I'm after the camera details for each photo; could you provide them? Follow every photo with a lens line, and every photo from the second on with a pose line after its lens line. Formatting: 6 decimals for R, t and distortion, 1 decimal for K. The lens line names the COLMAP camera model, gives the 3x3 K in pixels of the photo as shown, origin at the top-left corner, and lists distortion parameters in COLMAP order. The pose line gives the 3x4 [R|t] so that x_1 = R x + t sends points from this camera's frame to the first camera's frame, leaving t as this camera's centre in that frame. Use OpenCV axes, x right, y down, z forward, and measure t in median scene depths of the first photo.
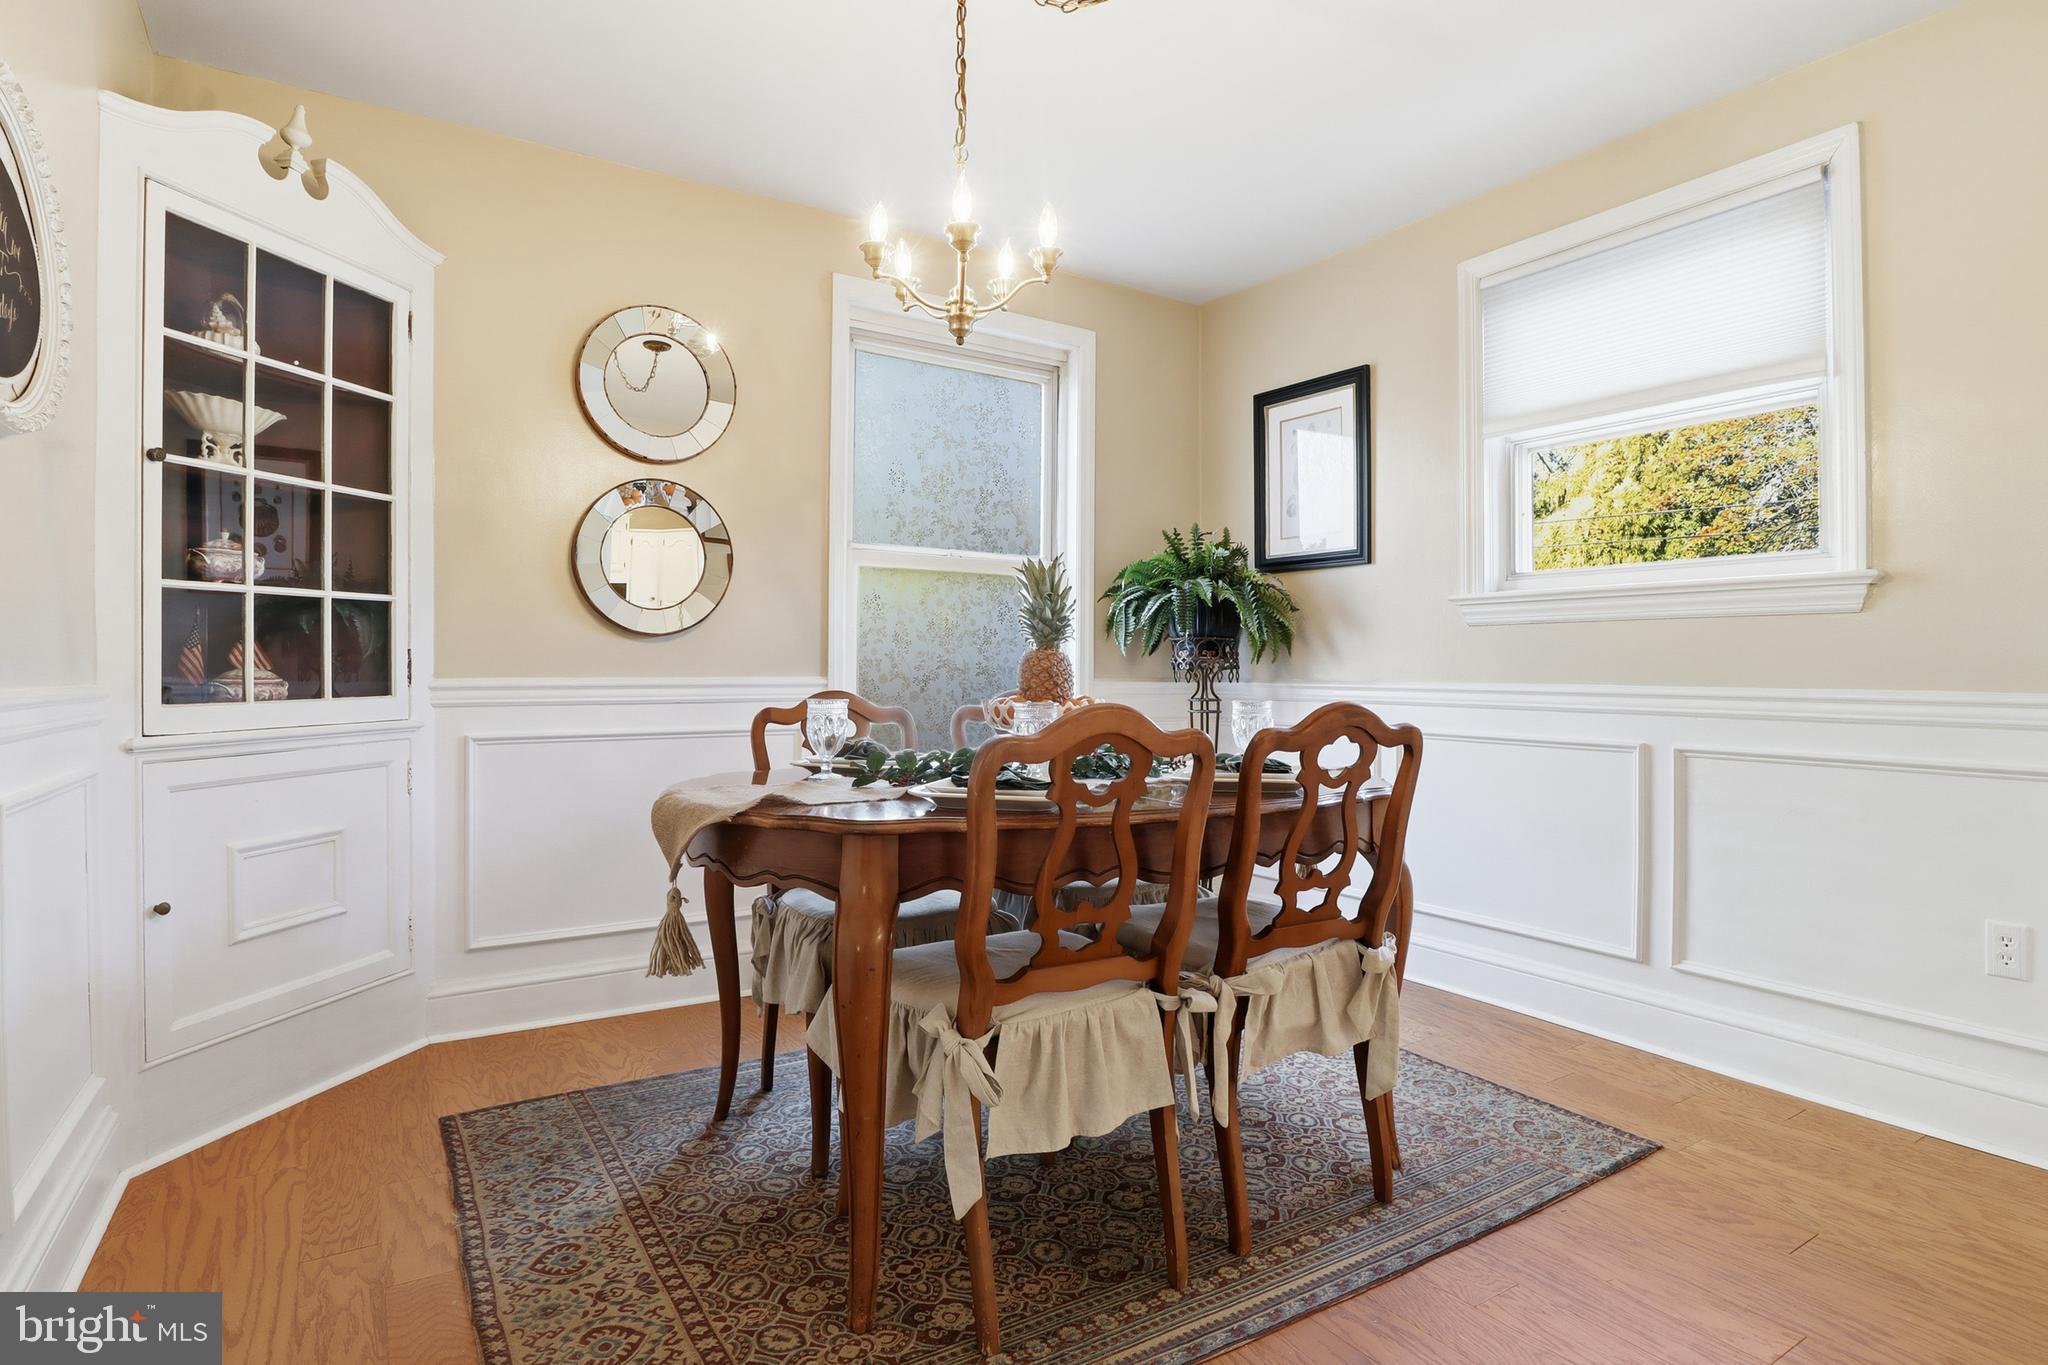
lens RADIAL K [[1071.1, 0, 1028.2], [0, 1071.1, 691.3], [0, 0, 1]] dist [-0.044174, 0.027443]
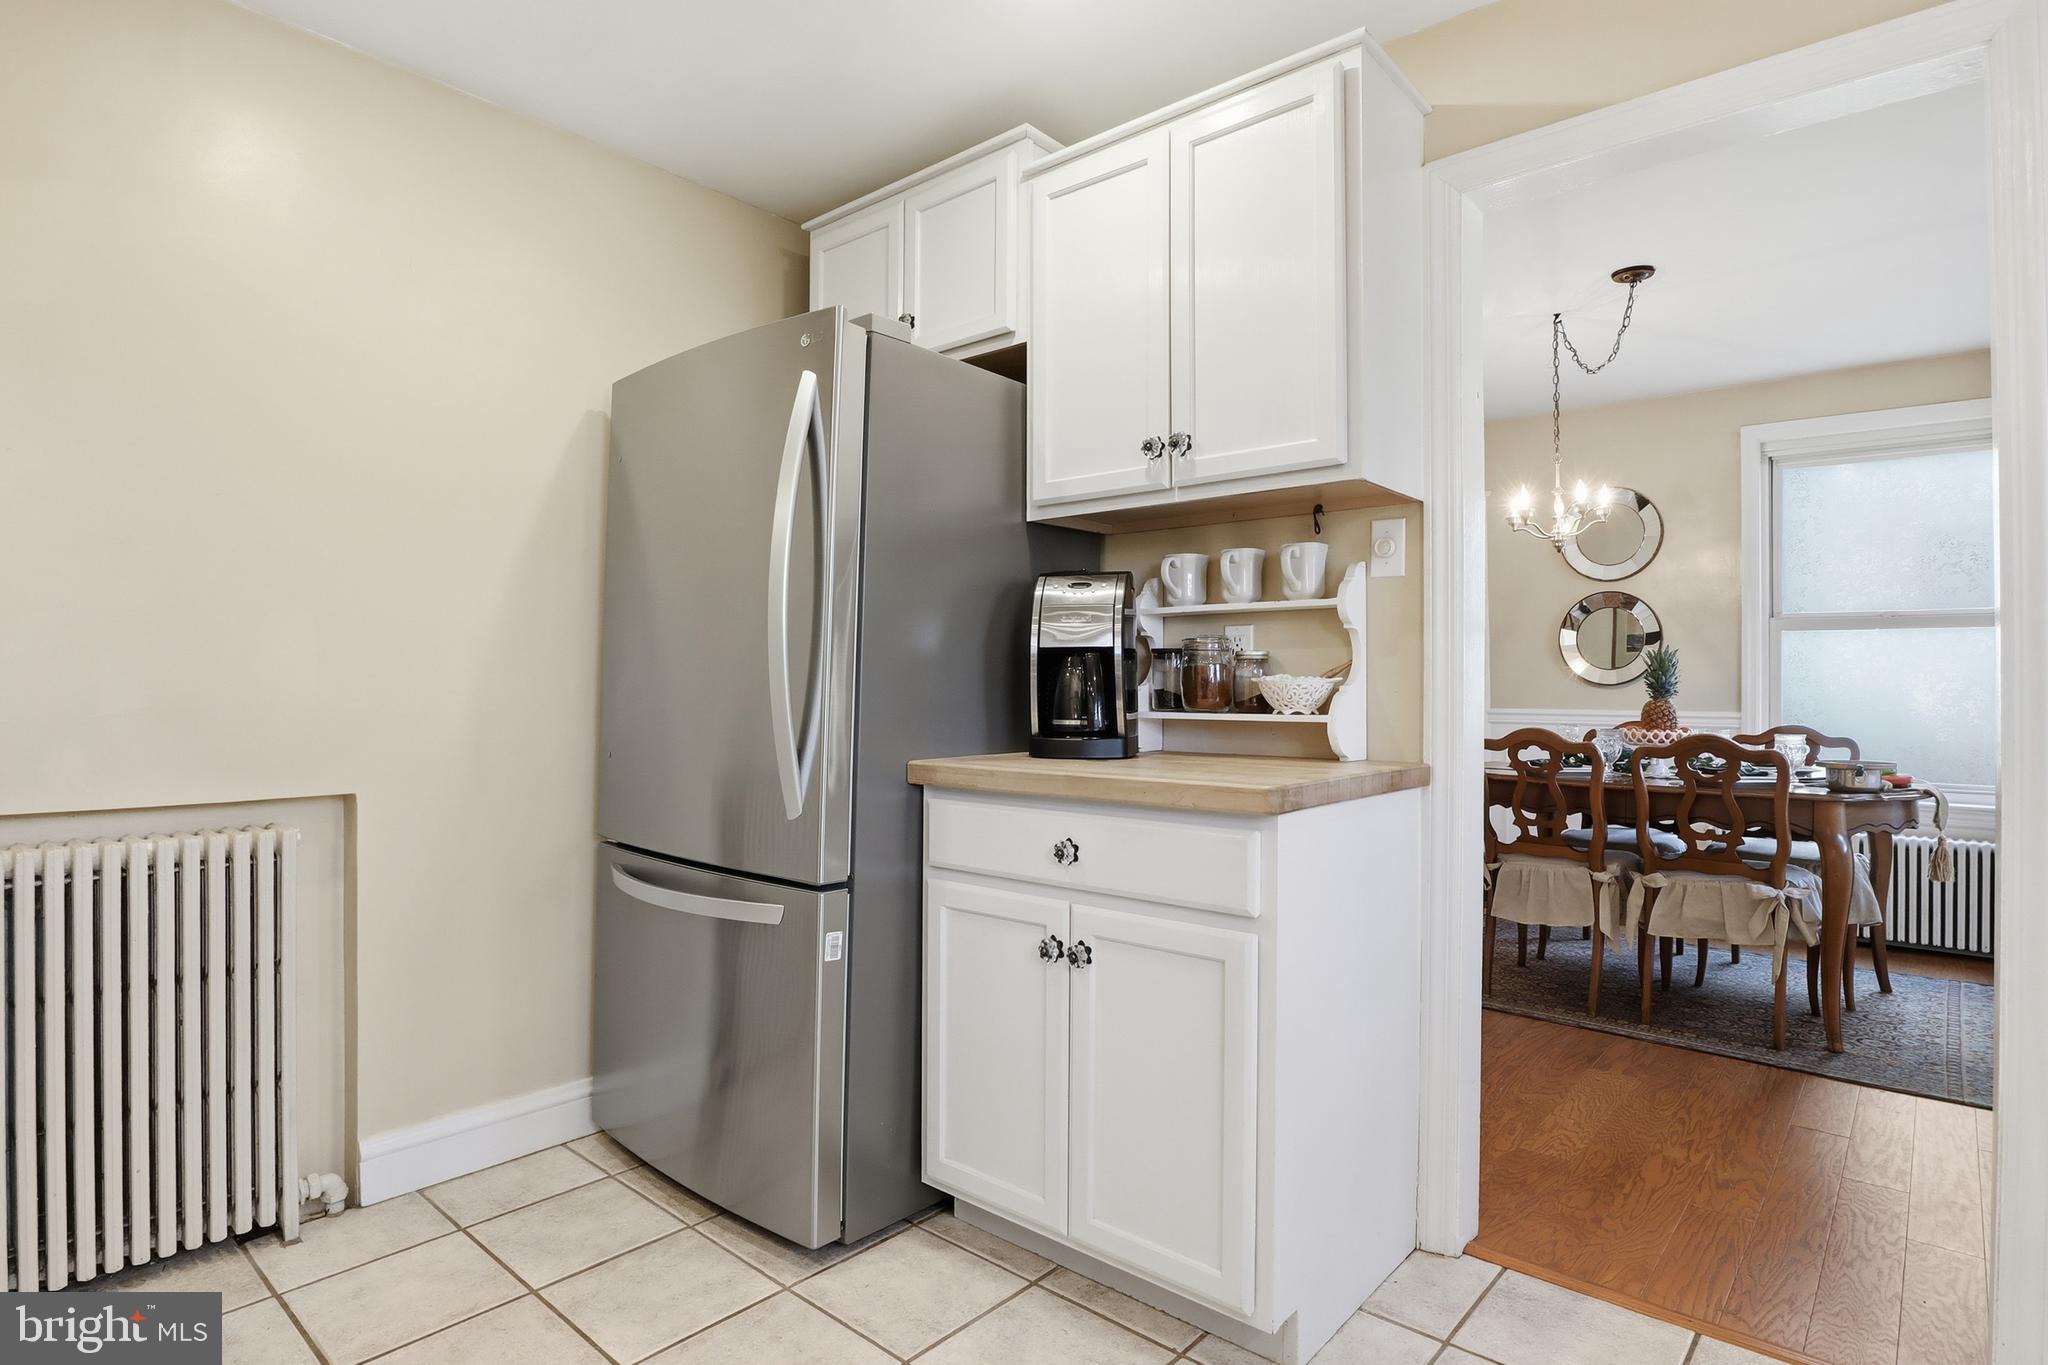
lens RADIAL K [[1071.1, 0, 1028.2], [0, 1071.1, 691.3], [0, 0, 1]] dist [-0.044174, 0.027443]
pose [[0.280286, -0.005050, -0.959903, 1.425340], [-0.018621, 0.999769, -0.010697, -0.014415], [0.959736, 0.020873, 0.280128, -0.490096]]
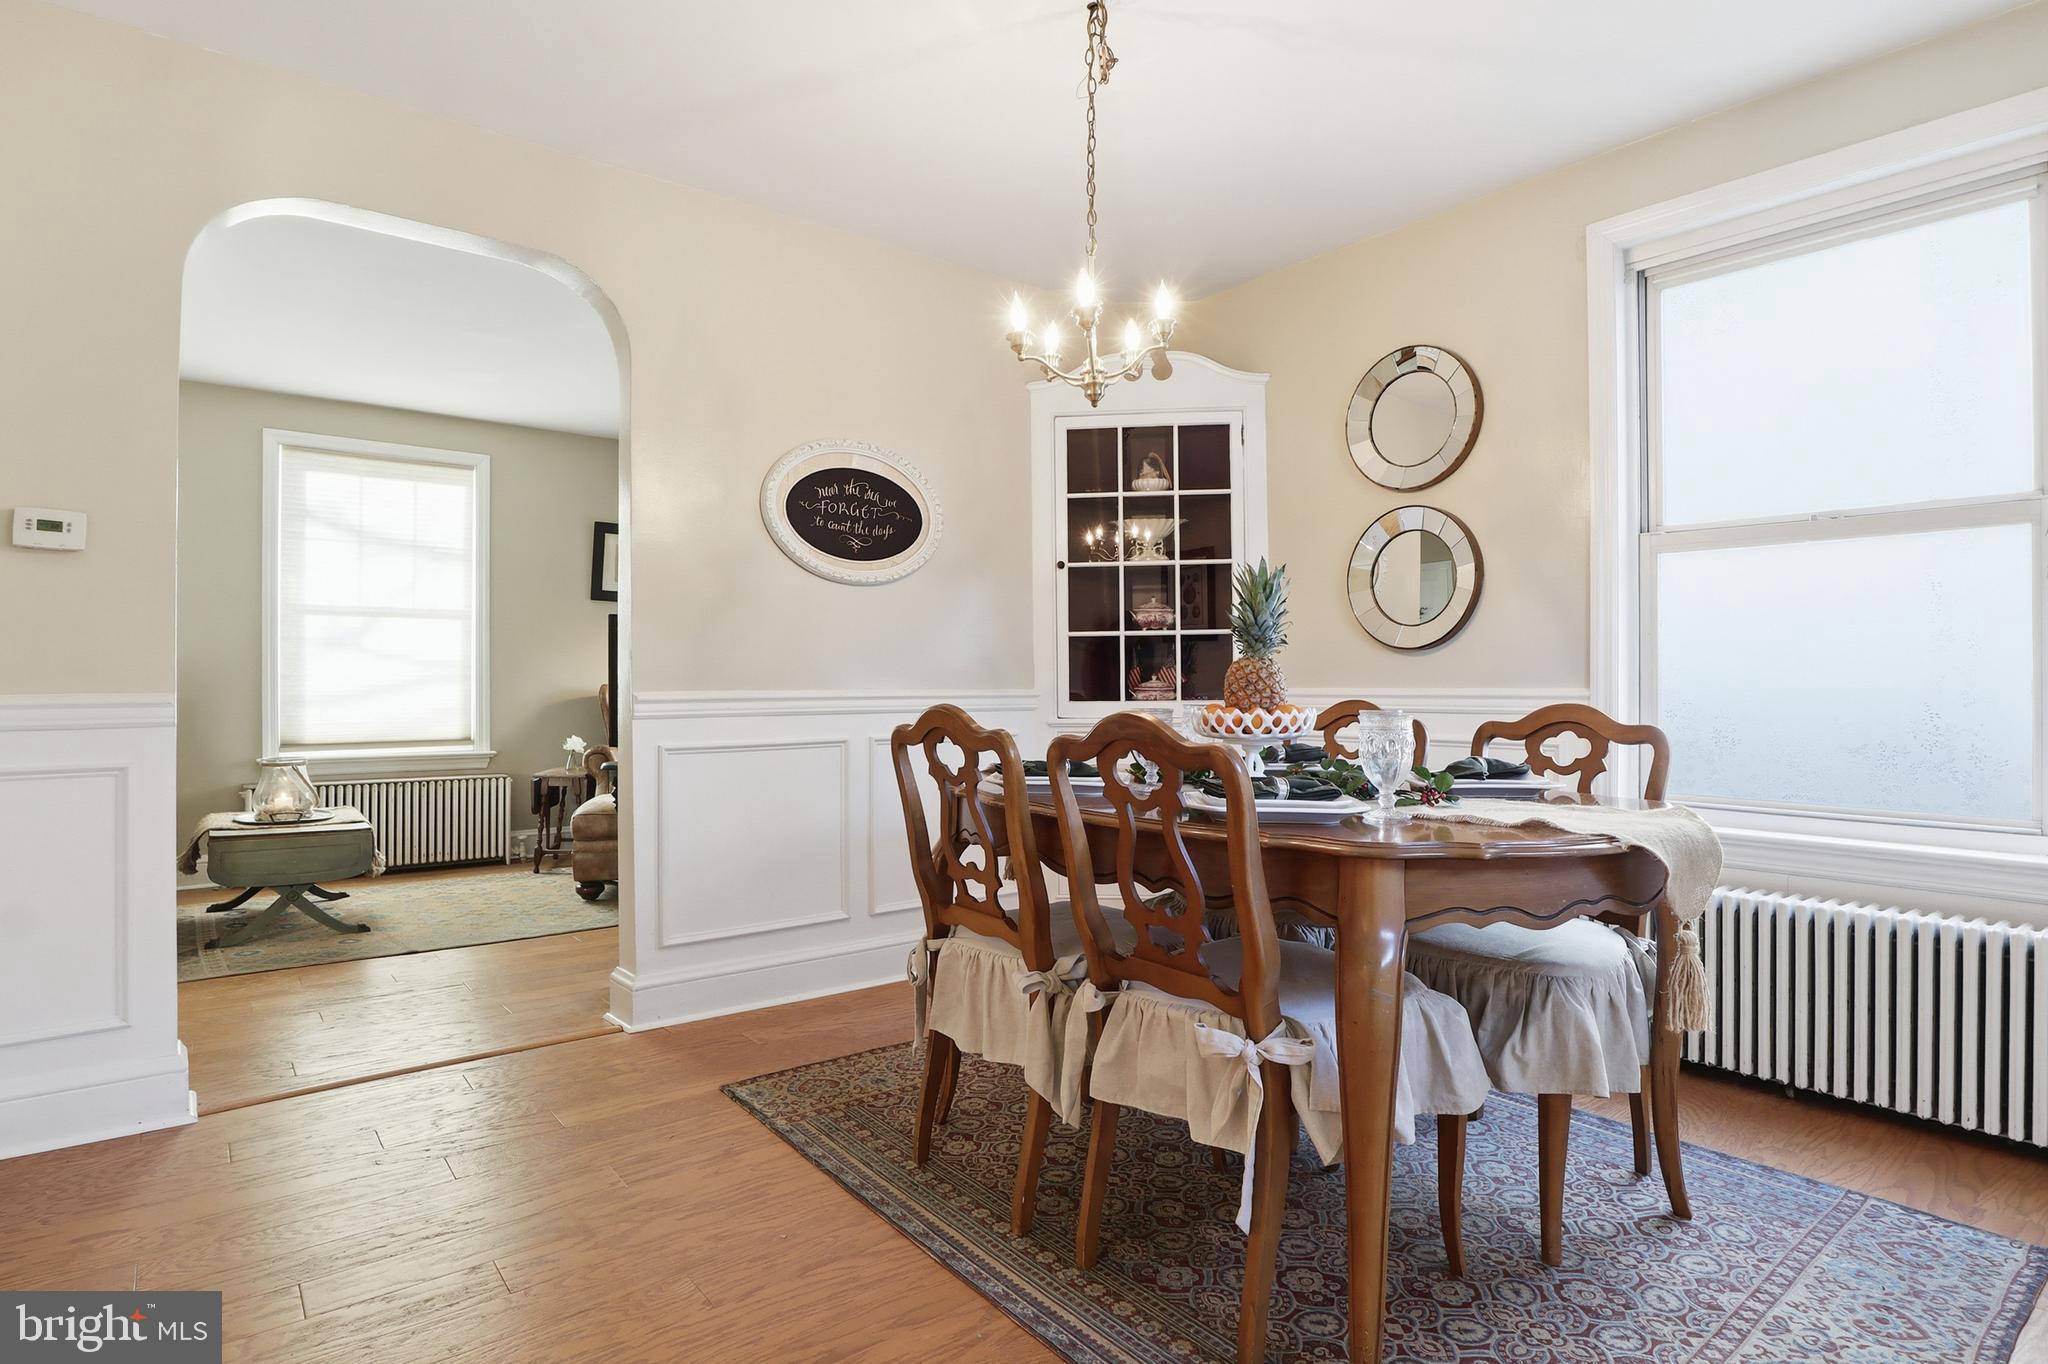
lens RADIAL K [[1085.7, 0, 995.5], [0, 1085.7, 682.2], [0, 0, 1]] dist [-0.080539, 0.087421]
pose [[0.108792, -0.008588, -0.994027, 0.996966], [-0.021210, 0.999715, -0.010958, 0.001270], [0.993838, 0.022275, 0.108579, 0.672344]]
